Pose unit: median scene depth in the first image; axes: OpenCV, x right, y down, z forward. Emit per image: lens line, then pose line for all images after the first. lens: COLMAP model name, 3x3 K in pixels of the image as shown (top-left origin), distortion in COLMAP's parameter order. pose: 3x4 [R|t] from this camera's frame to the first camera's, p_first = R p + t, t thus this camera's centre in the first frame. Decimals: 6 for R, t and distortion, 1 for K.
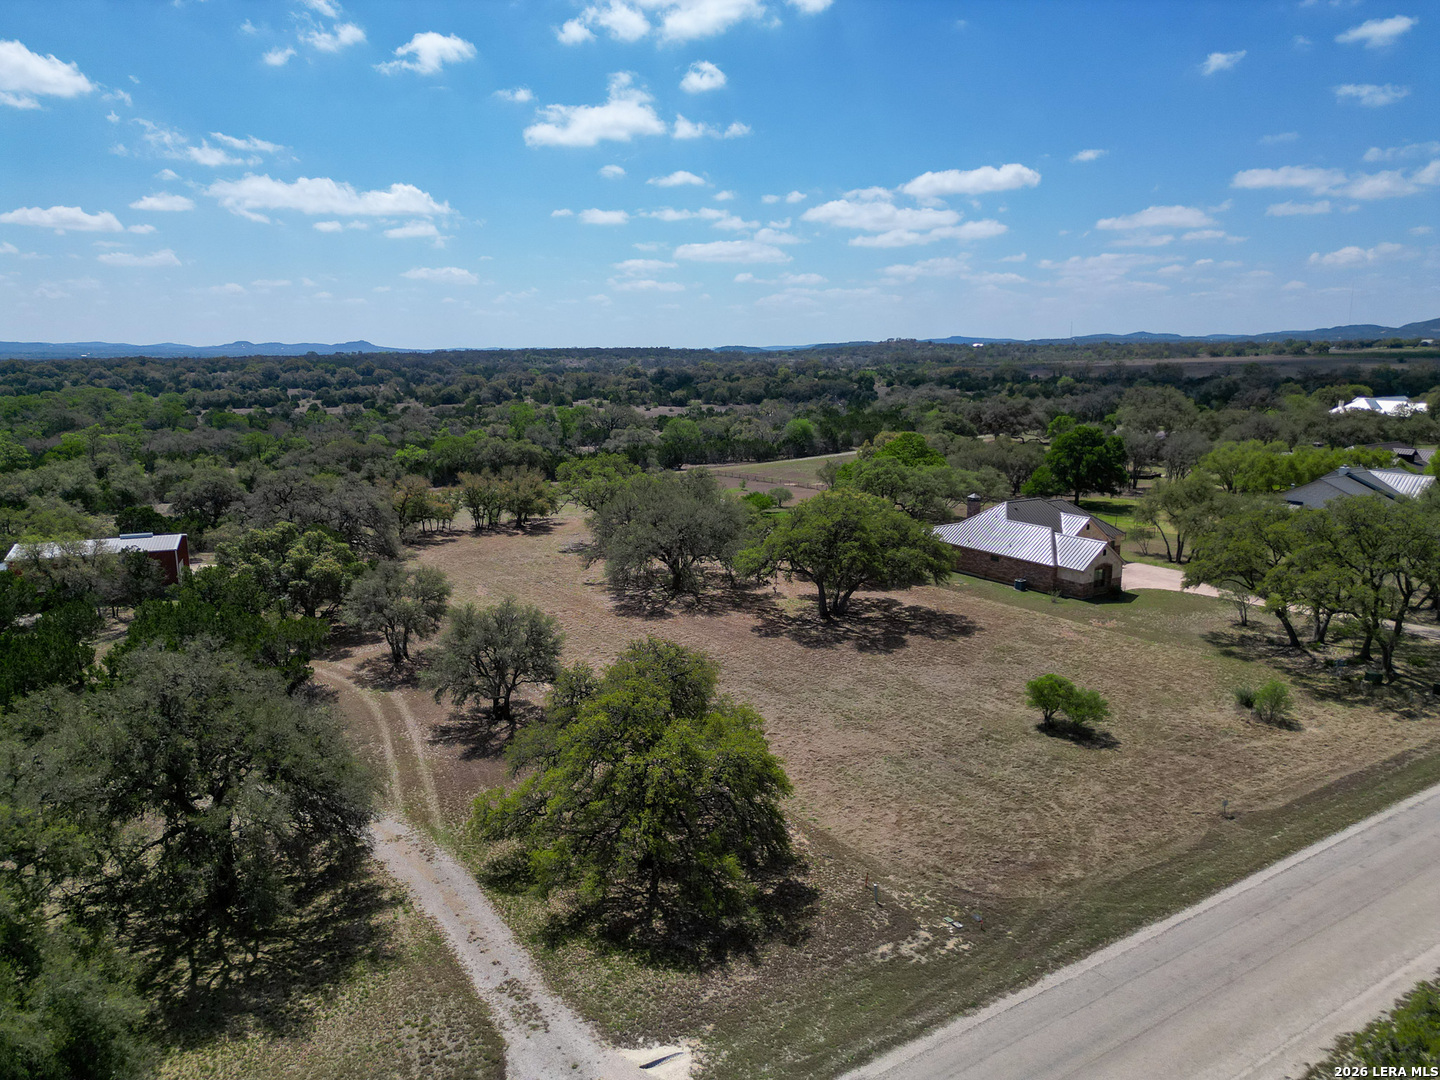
lens RADIAL K [[1011.9, 0, 720.0], [0, 1011.9, 540.0], [0, 0, 1]] dist [0.078395, -0.079178]
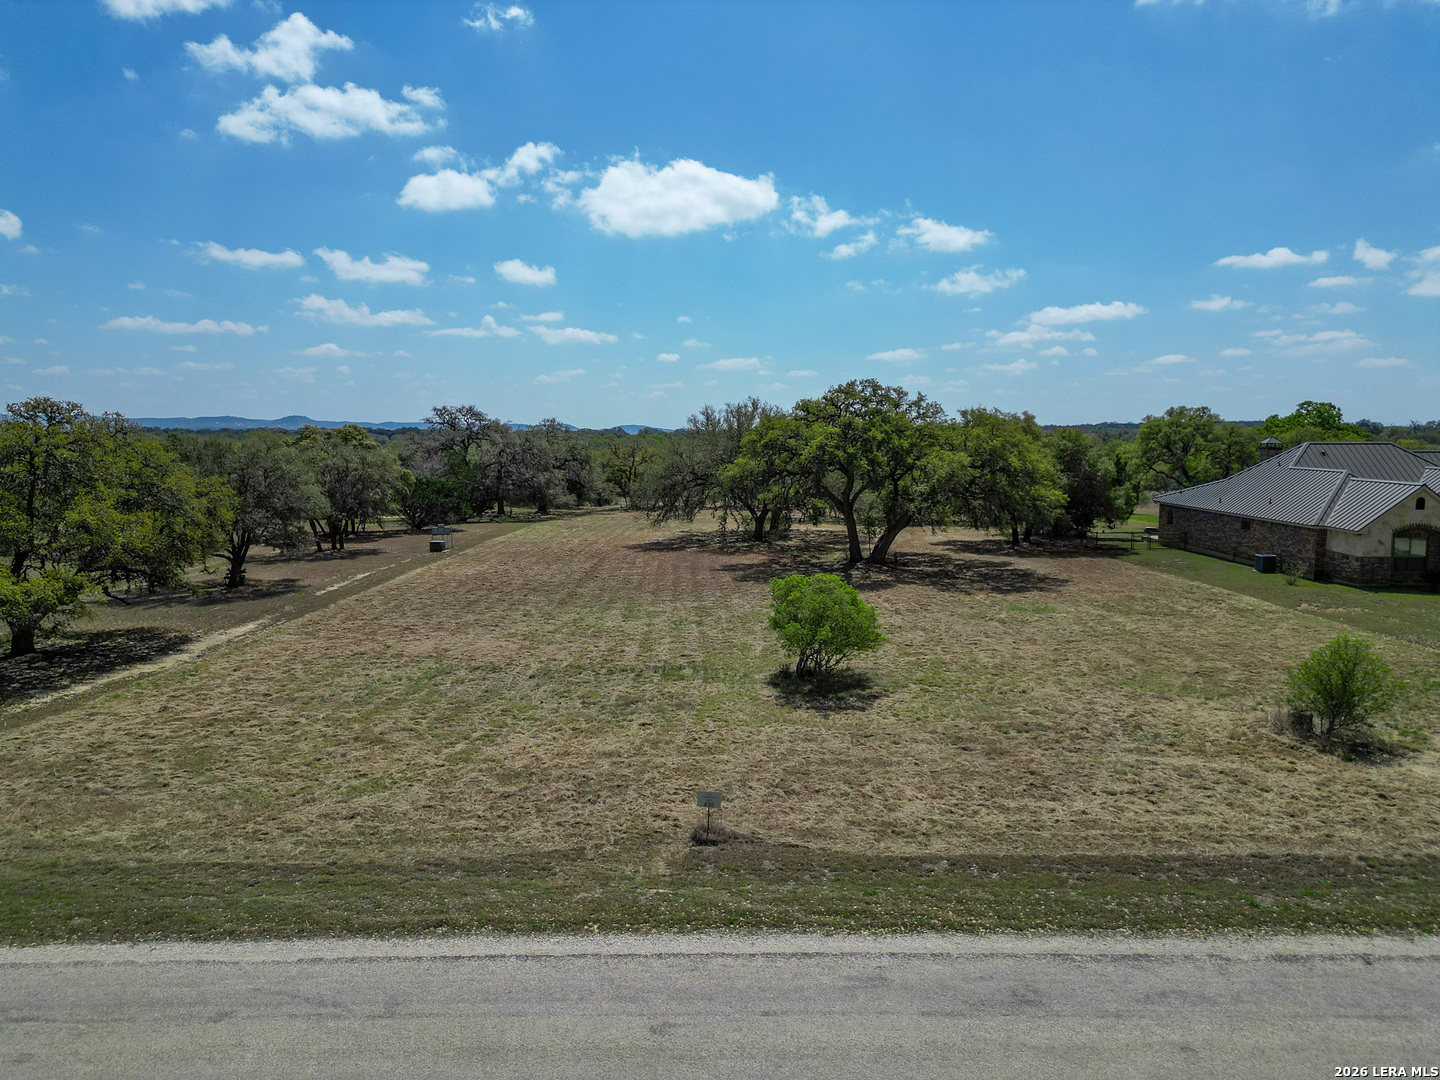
lens RADIAL K [[1011.9, 0, 720.0], [0, 1011.9, 540.0], [0, 0, 1]] dist [0.078395, -0.079178]
pose [[0.839241, 0.060058, -0.540432, 0.450962], [-0.104031, 0.993257, -0.051171, 0.119389], [0.533715, 0.099167, 0.839830, 0.452373]]
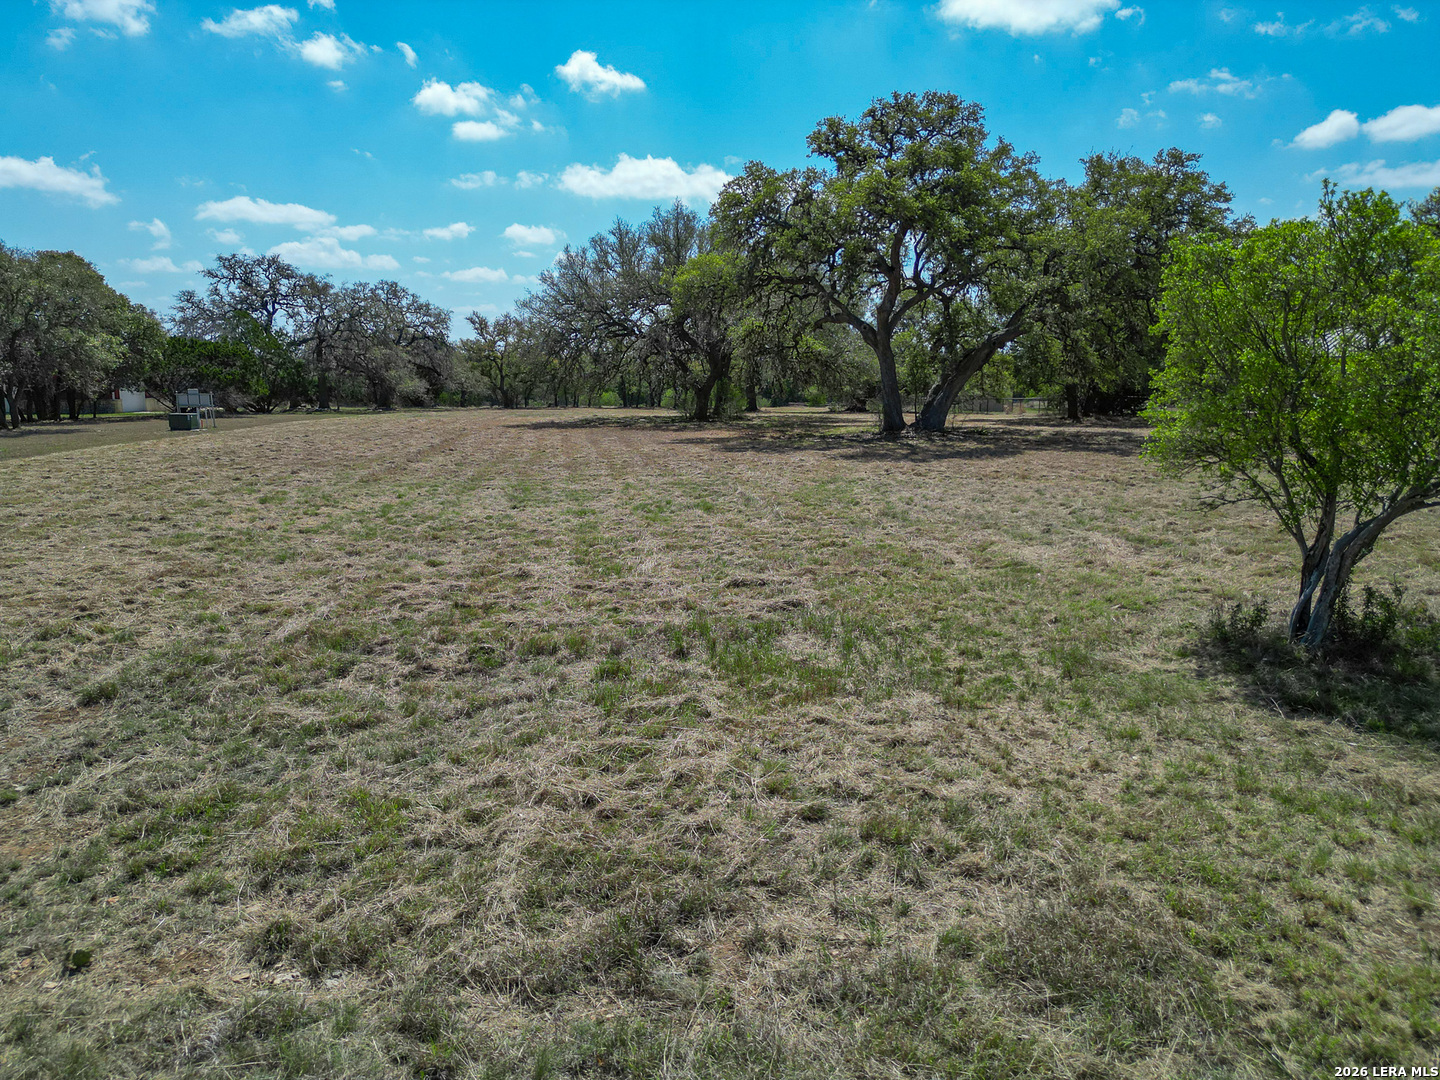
lens RADIAL K [[1019.0, 0, 720.0], [0, 1019.0, 540.0], [0, 0, 1]] dist [0.041556, -0.001529]
pose [[0.899910, 0.076541, -0.429305, 0.253922], [-0.085212, 0.996362, -0.000980, 0.143310], [0.427668, 0.037464, 0.903159, 0.703192]]
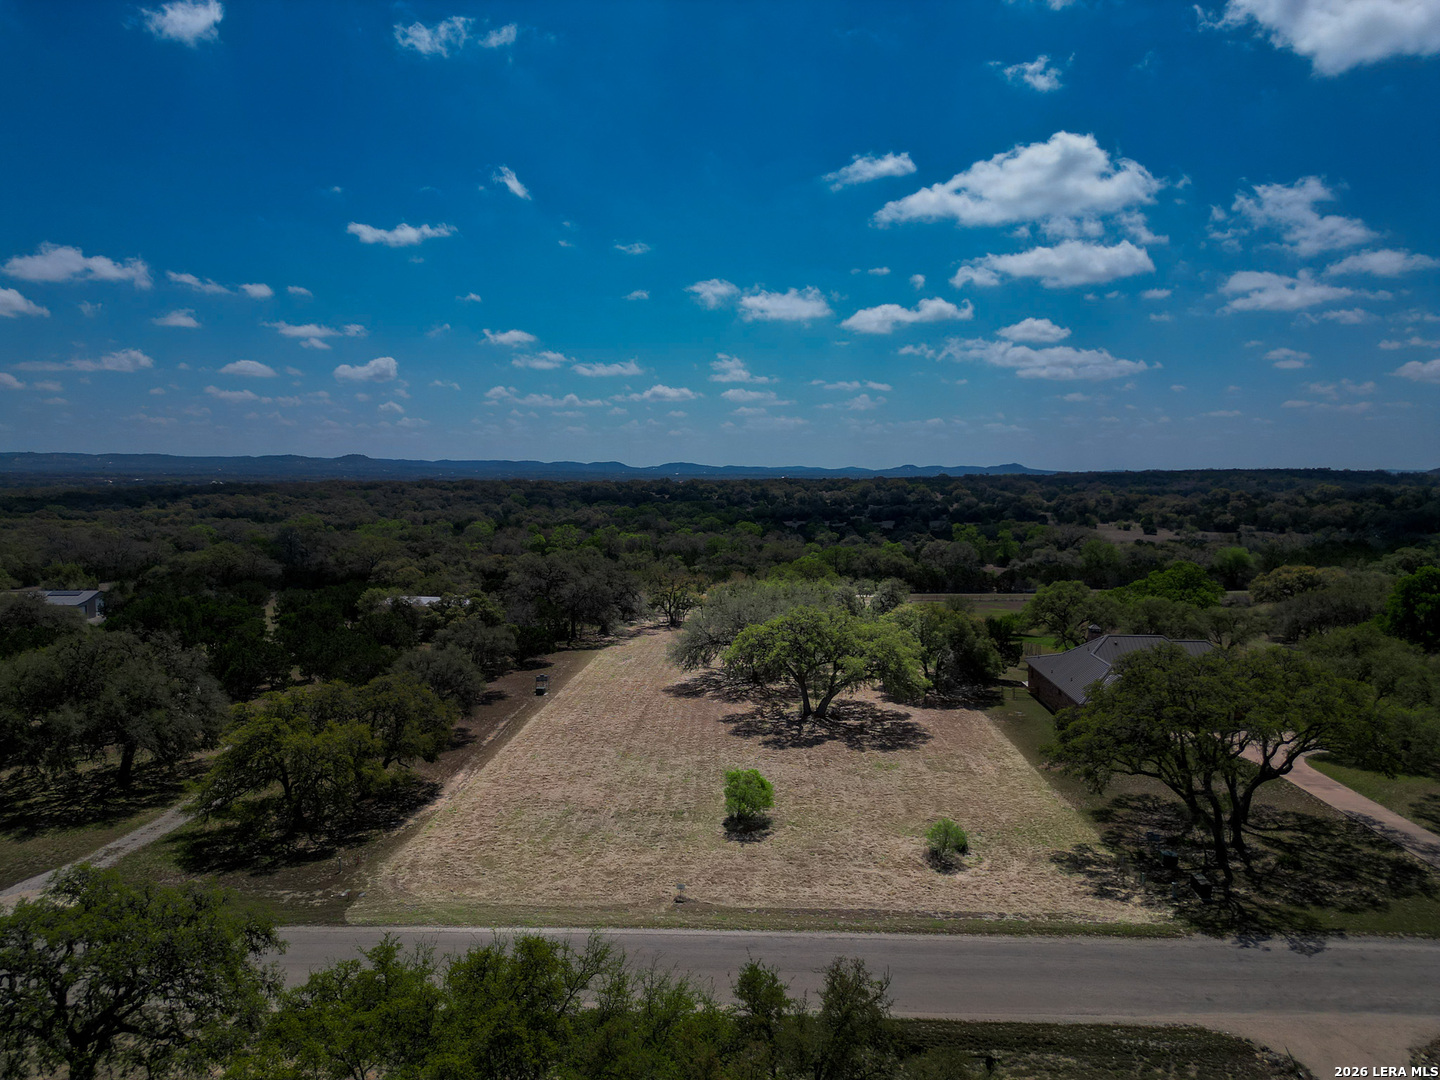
lens RADIAL K [[1011.9, 0, 720.0], [0, 1011.9, 540.0], [0, 0, 1]] dist [0.078395, -0.079178]
pose [[0.812810, 0.044218, -0.580848, 0.738204], [-0.111778, 0.990425, -0.081018, -0.012457], [0.571704, 0.130778, 0.809970, 0.079047]]
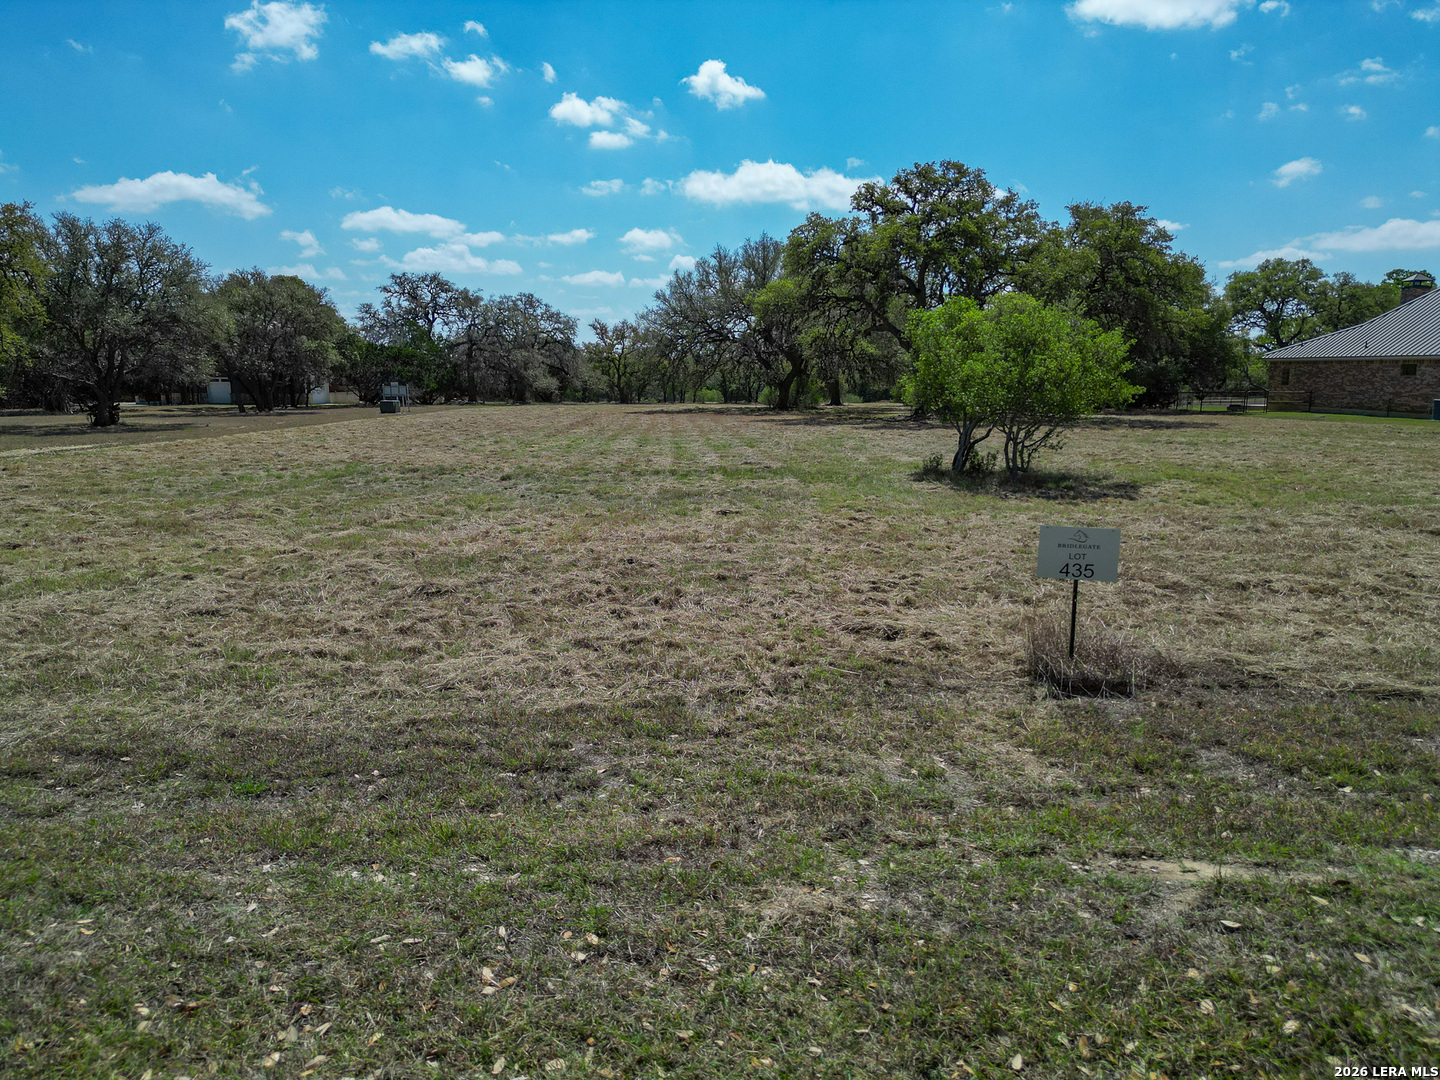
lens RADIAL K [[1011.9, 0, 720.0], [0, 1011.9, 540.0], [0, 0, 1]] dist [0.078395, -0.079178]
pose [[0.849669, 0.093014, -0.519049, 0.340853], [-0.103899, 0.994555, 0.008145, 0.168417], [0.516980, 0.047008, 0.854706, 0.580373]]
